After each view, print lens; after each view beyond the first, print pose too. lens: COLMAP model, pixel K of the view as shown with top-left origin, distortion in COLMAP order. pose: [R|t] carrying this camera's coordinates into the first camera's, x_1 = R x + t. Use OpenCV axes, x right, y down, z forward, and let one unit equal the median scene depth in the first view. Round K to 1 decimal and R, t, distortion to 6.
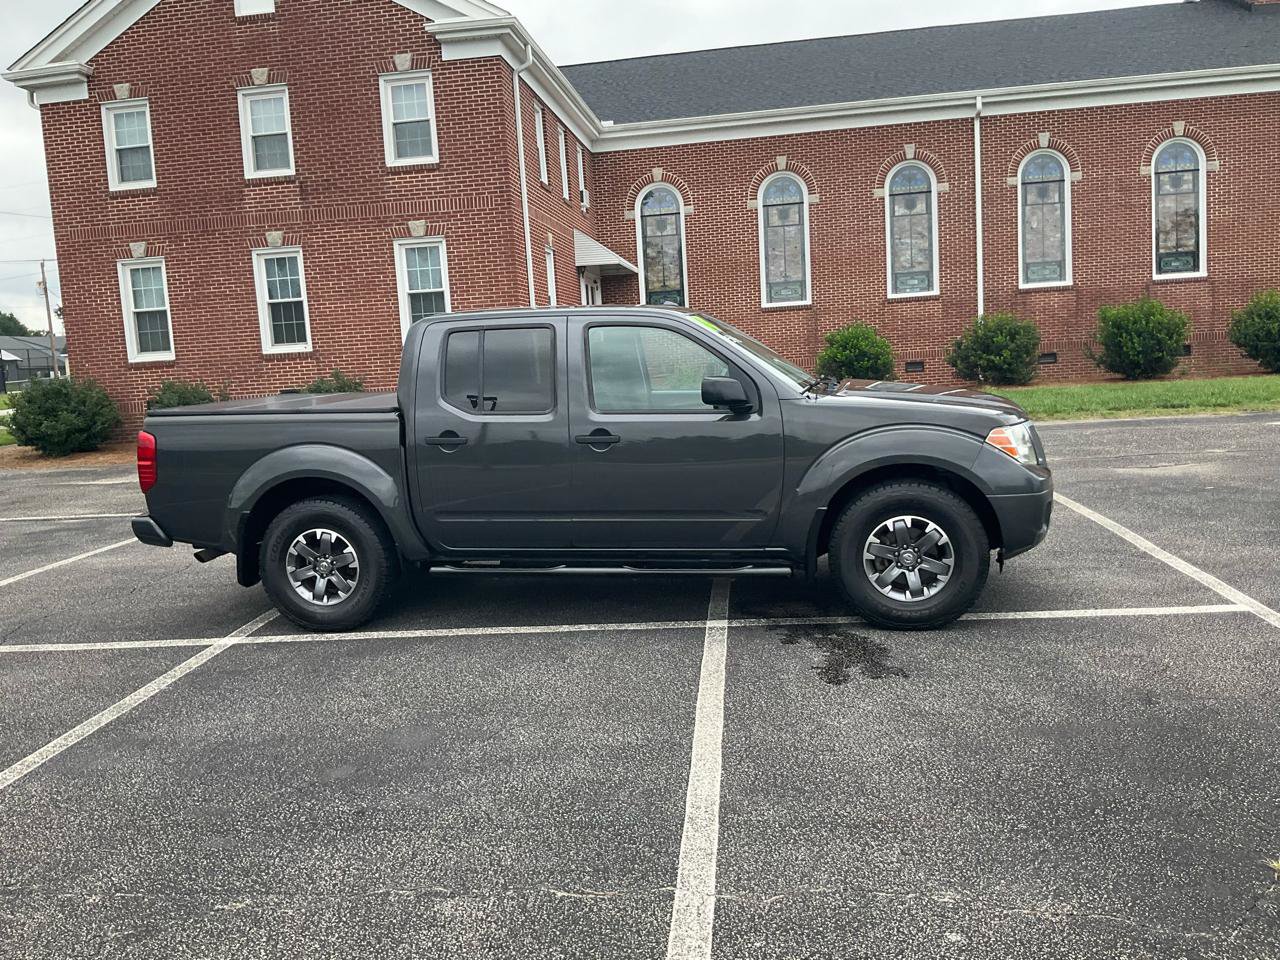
lens RADIAL K [[1061.4, 0, 639.2], [0, 1061.4, 494.3], [0, 0, 1]] dist [0.075727, -0.133868]
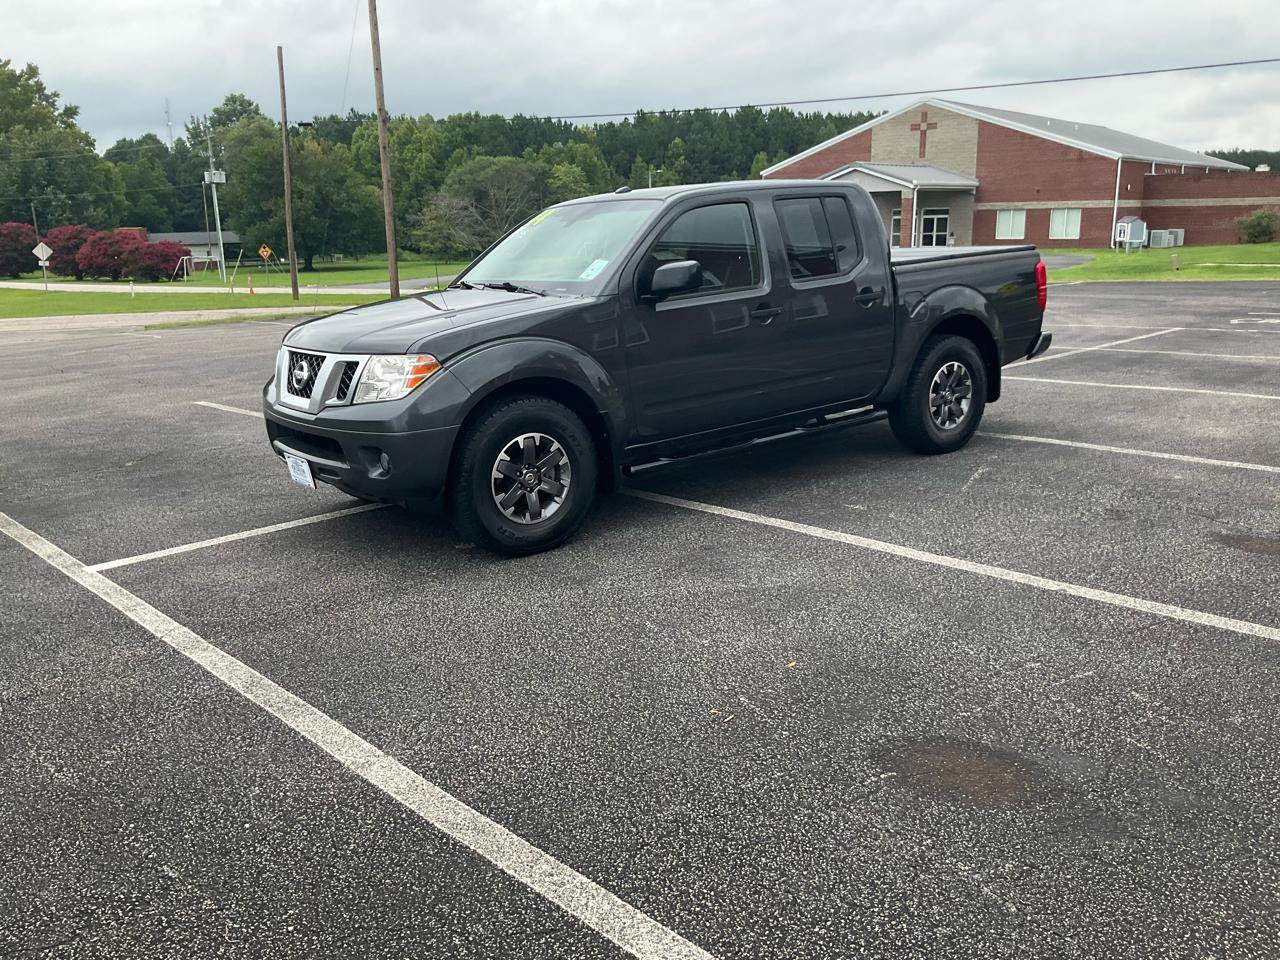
lens RADIAL K [[1049.4, 0, 630.2], [0, 1049.4, 476.0], [0, 0, 1]] dist [0.071029, -0.132646]
pose [[-0.656311, 0.250441, -0.711713, 0.819522], [-0.031188, 0.933491, 0.357241, -0.293202], [0.753846, 0.256658, -0.604850, 1.737590]]
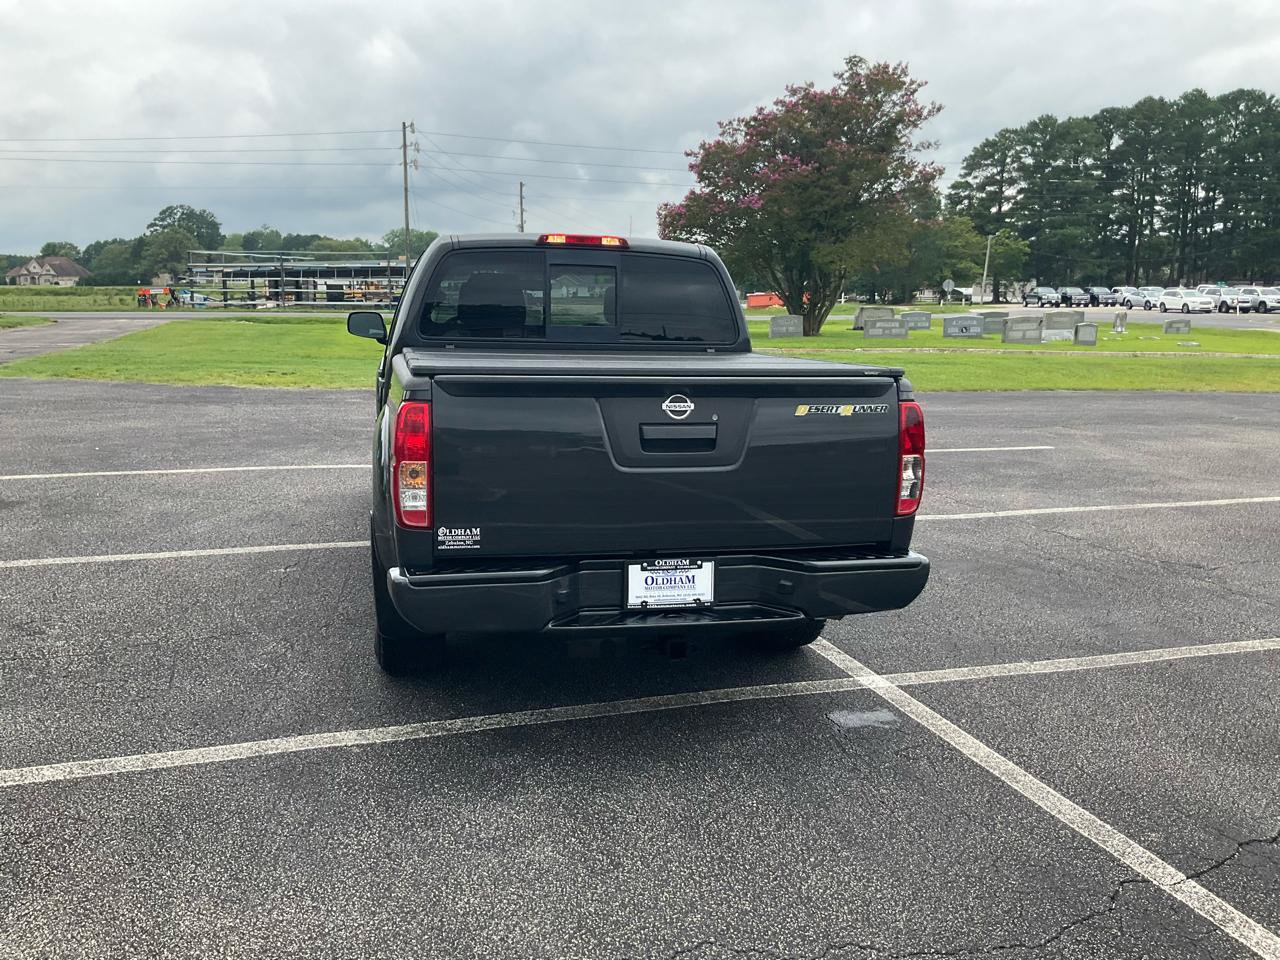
lens RADIAL K [[1049.4, 0, 645.1], [0, 1049.4, 473.7], [0, 0, 1]] dist [0.071029, -0.132646]
pose [[-0.426945, -0.109529, 0.897620, -0.939158], [0.131177, 0.974636, 0.181319, -0.147600], [-0.894713, 0.195160, -0.401748, 1.400604]]
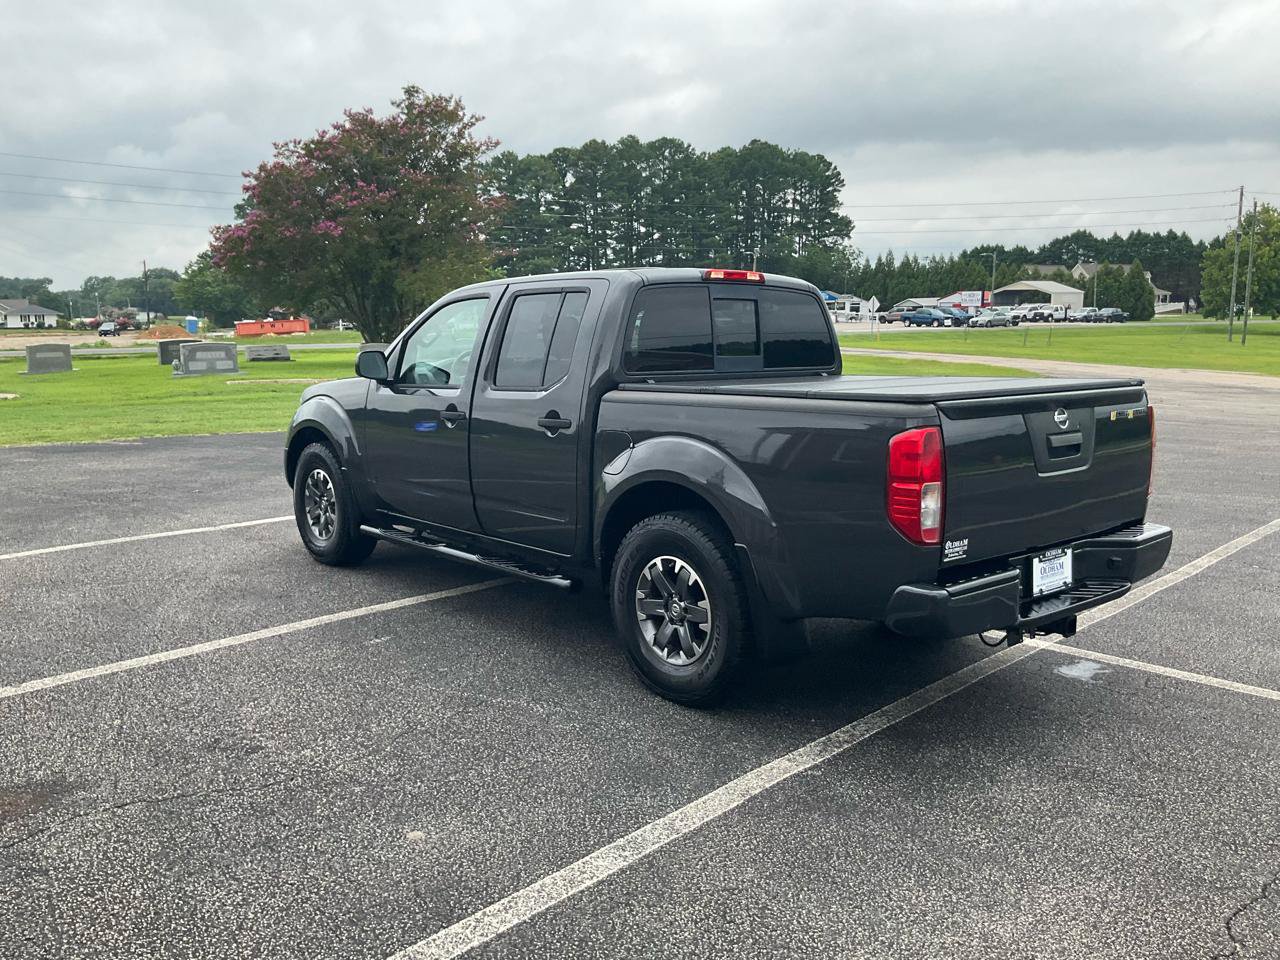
lens RADIAL K [[1049.4, 0, 642.9], [0, 1049.4, 486.6], [0, 0, 1]] dist [0.071029, -0.132646]
pose [[-0.796189, -0.039443, 0.603760, -0.641380], [0.127735, 0.964424, 0.231451, -0.221429], [-0.591410, 0.261401, -0.762826, 1.809407]]
